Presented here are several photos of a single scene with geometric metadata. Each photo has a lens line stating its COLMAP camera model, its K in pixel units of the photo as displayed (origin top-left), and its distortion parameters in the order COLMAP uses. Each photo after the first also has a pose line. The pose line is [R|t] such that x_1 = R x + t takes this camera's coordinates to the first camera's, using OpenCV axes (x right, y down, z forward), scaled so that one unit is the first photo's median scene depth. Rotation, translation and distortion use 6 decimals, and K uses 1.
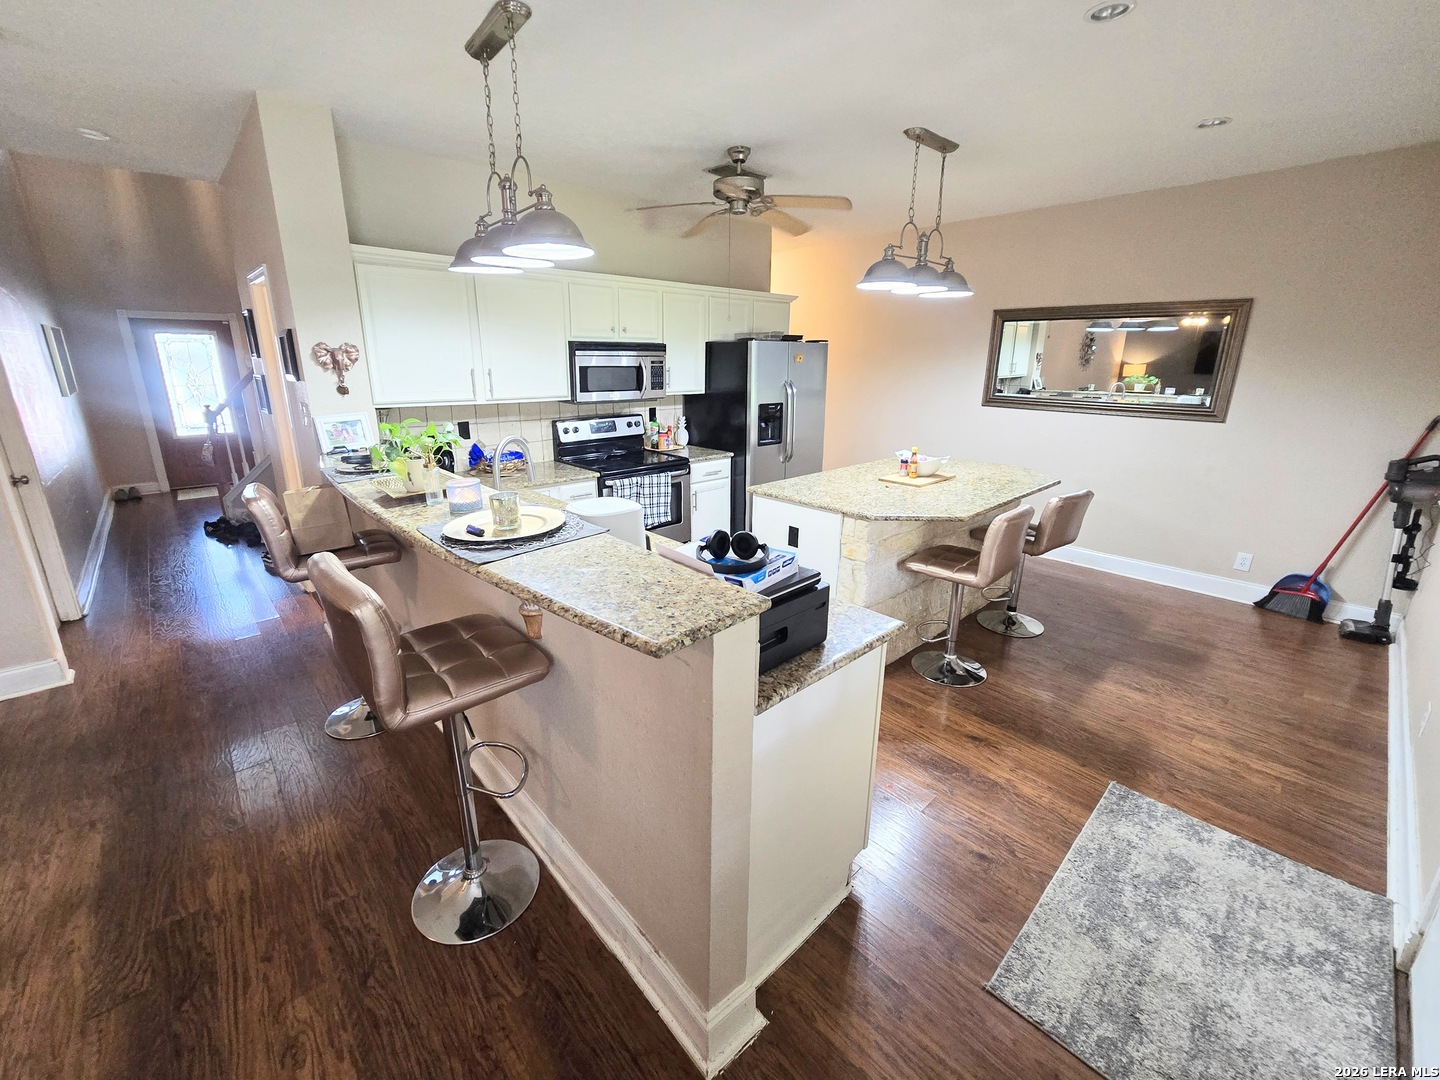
lens RADIAL K [[594.6, 0, 712.4], [0, 594.6, 522.5], [0, 0, 1]] dist [-0.004420, -0.000075]
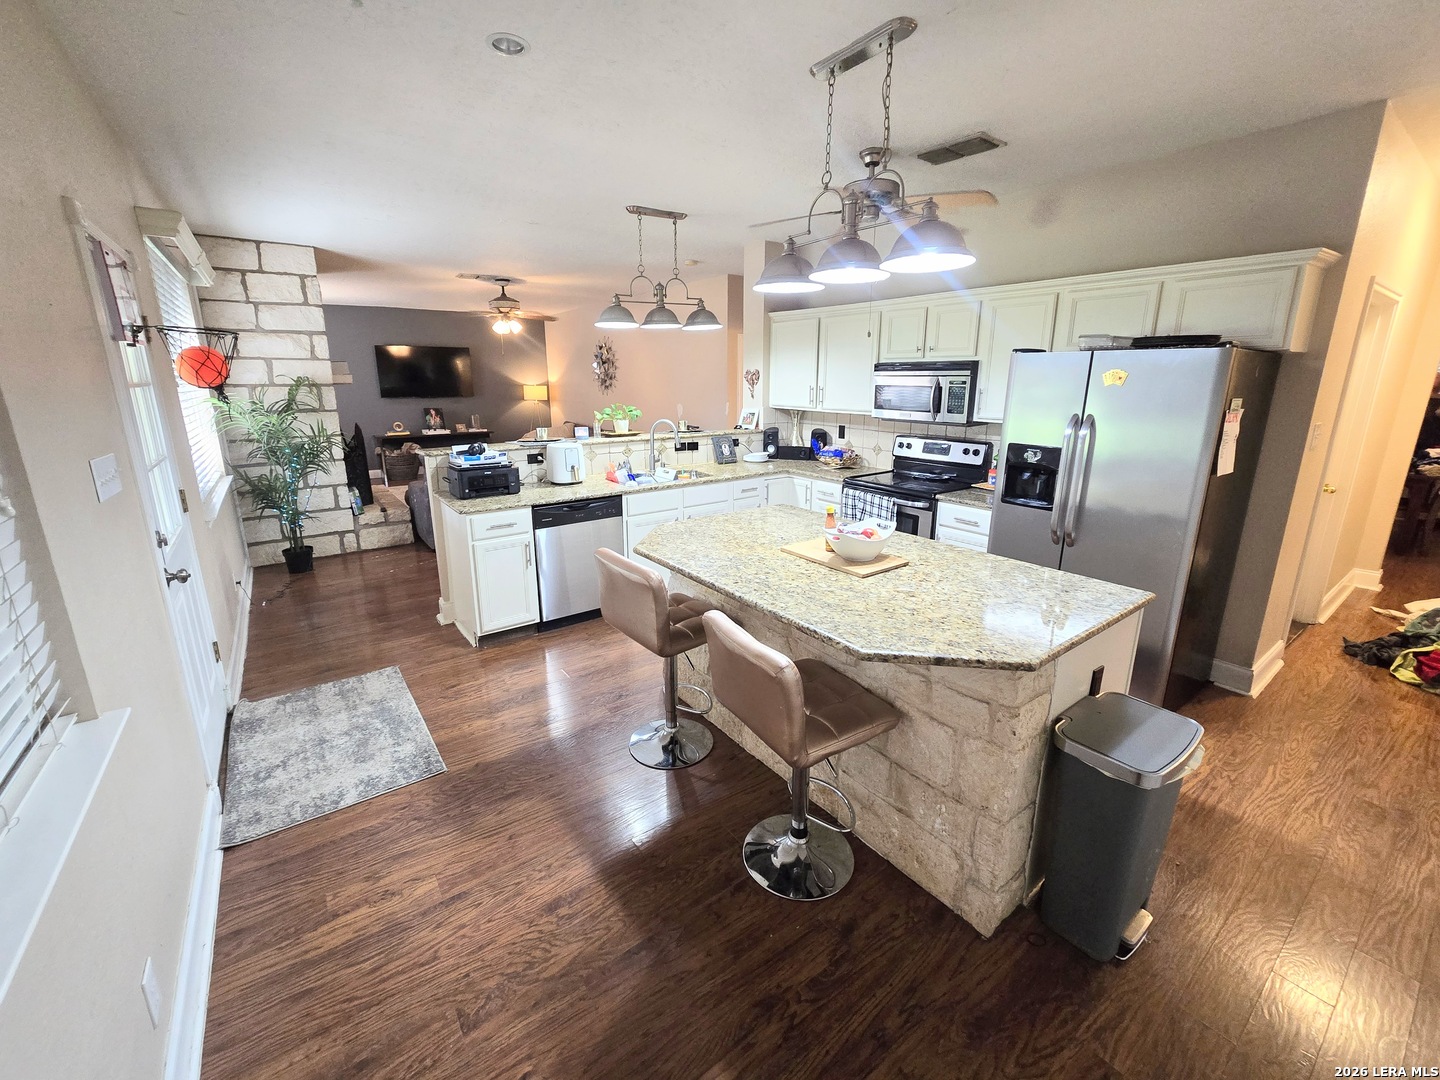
lens RADIAL K [[594.6, 0, 723.5], [0, 594.6, 523.7], [0, 0, 1]] dist [-0.004420, -0.000075]
pose [[-0.101827, 0.235030, -0.966640, 1.391635], [-0.266424, 0.929751, 0.254127, -0.339768], [0.958462, 0.283413, -0.032056, 1.241897]]
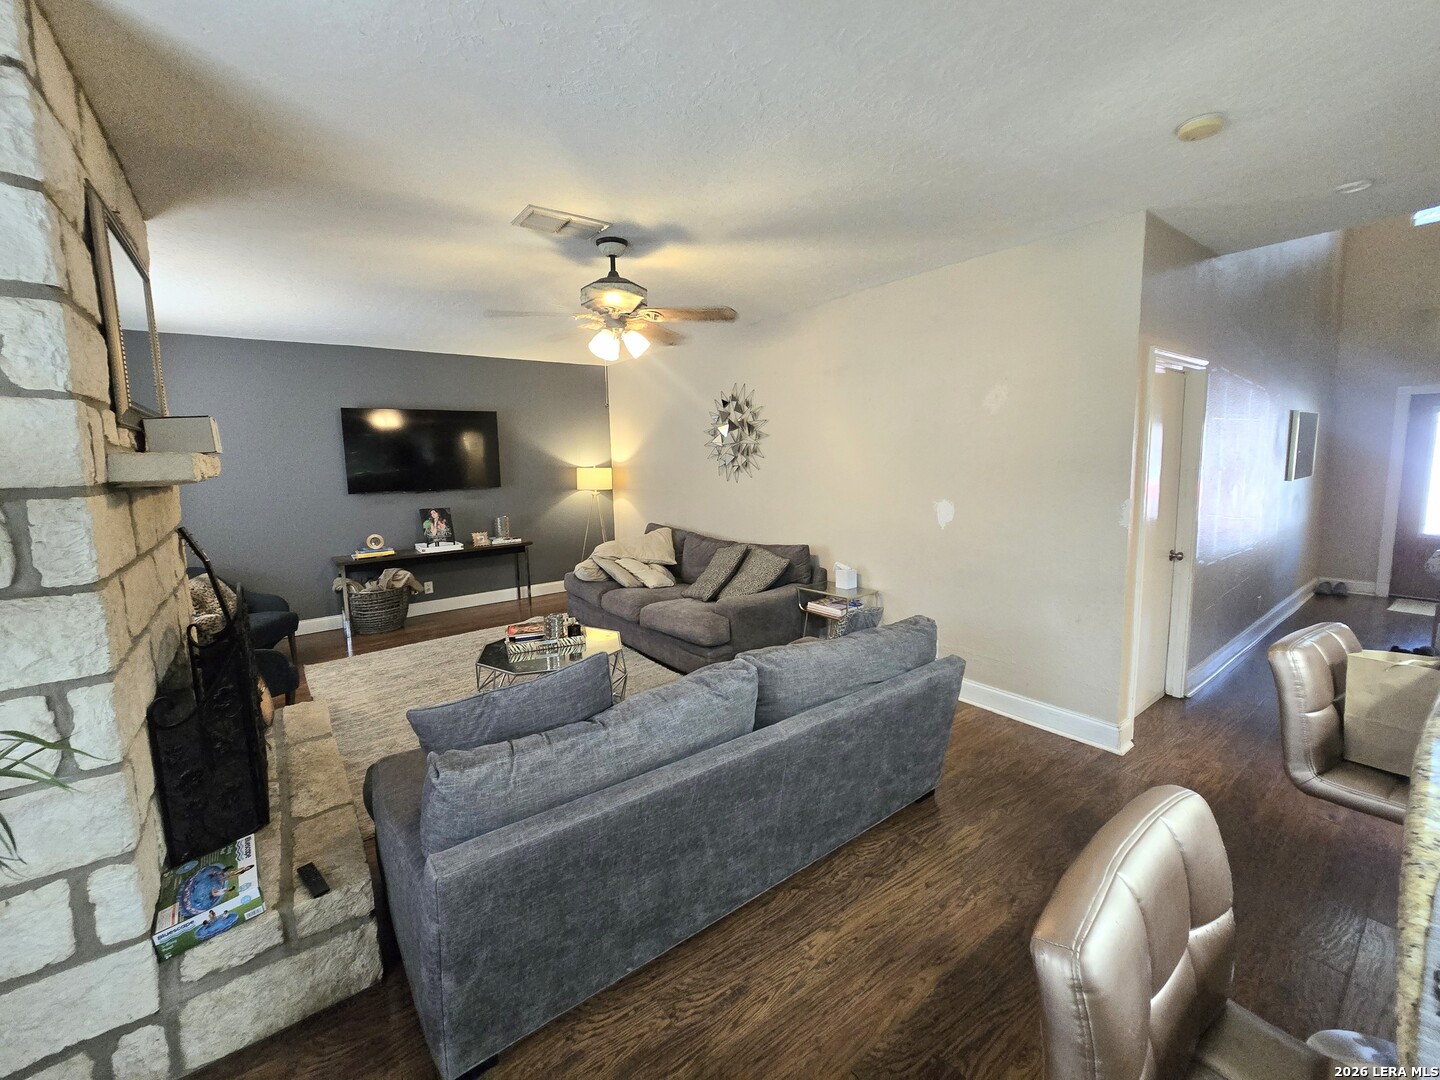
lens RADIAL K [[594.6, 0, 720.5], [0, 594.6, 523.3], [0, 0, 1]] dist [-0.004420, -0.000075]
pose [[-0.086387, 0.112693, -0.989867, -0.073872], [-0.246797, 0.960192, 0.130853, -0.085711], [0.965209, 0.255600, -0.055136, 0.338386]]
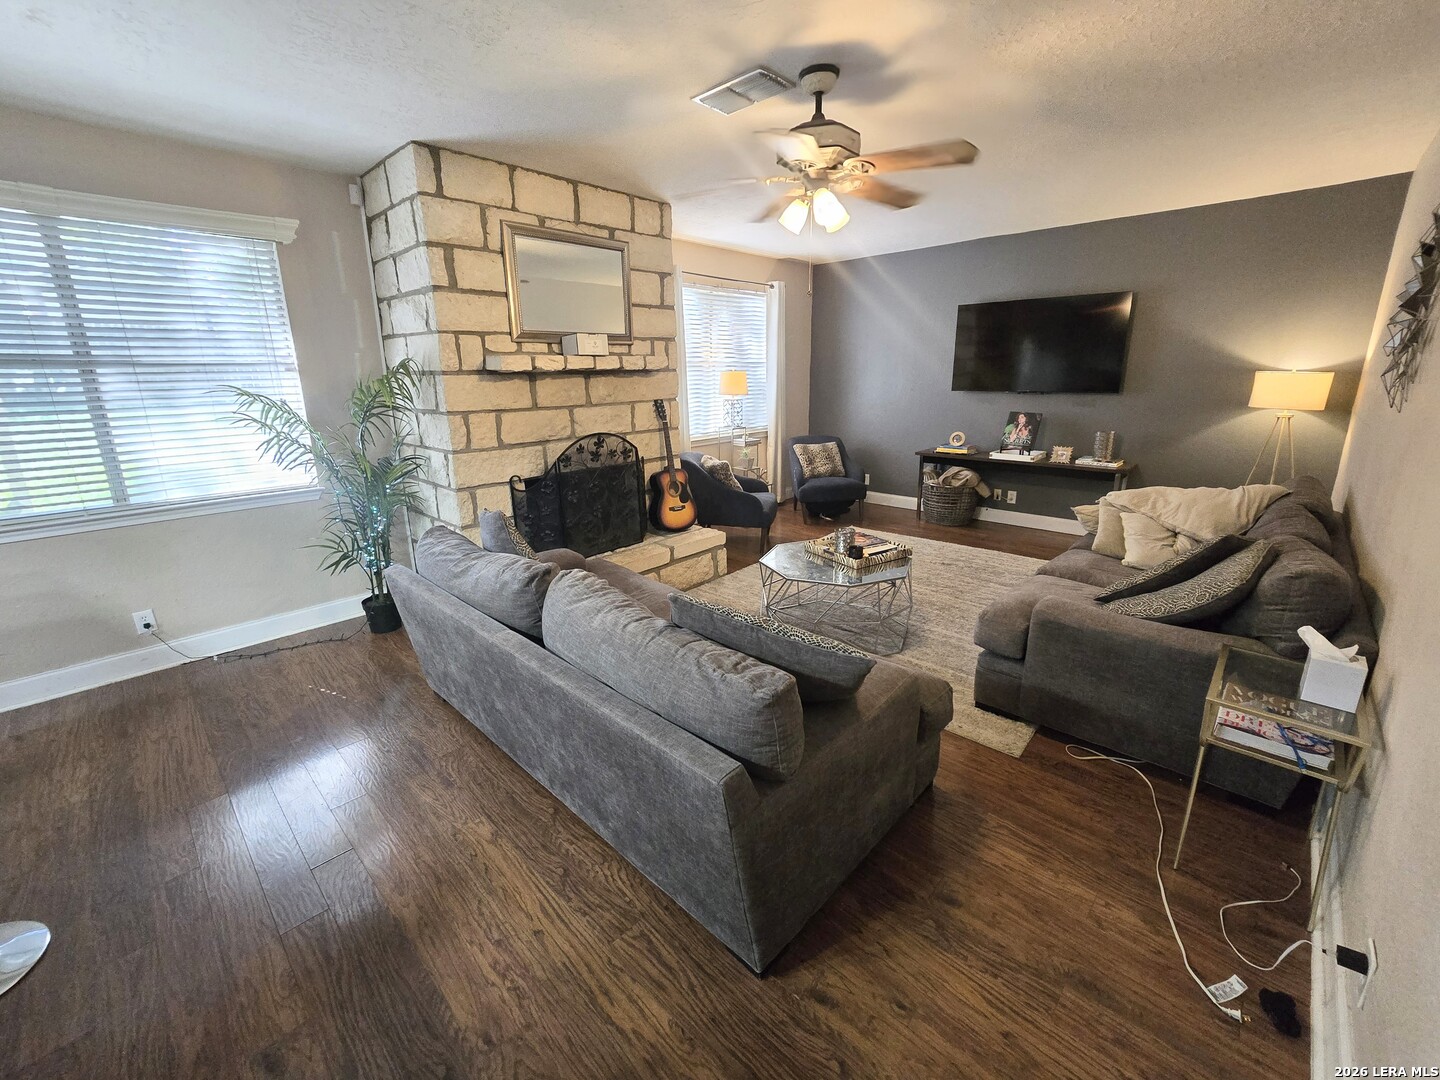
lens RADIAL K [[594.6, 0, 723.4], [0, 594.6, 533.0], [0, 0, 1]] dist [-0.004420, -0.000075]
pose [[-0.997180, 0.029544, -0.068991, -1.049721], [-0.010340, 0.856415, 0.516185, -0.272145], [0.074335, 0.515443, -0.853694, 1.055944]]
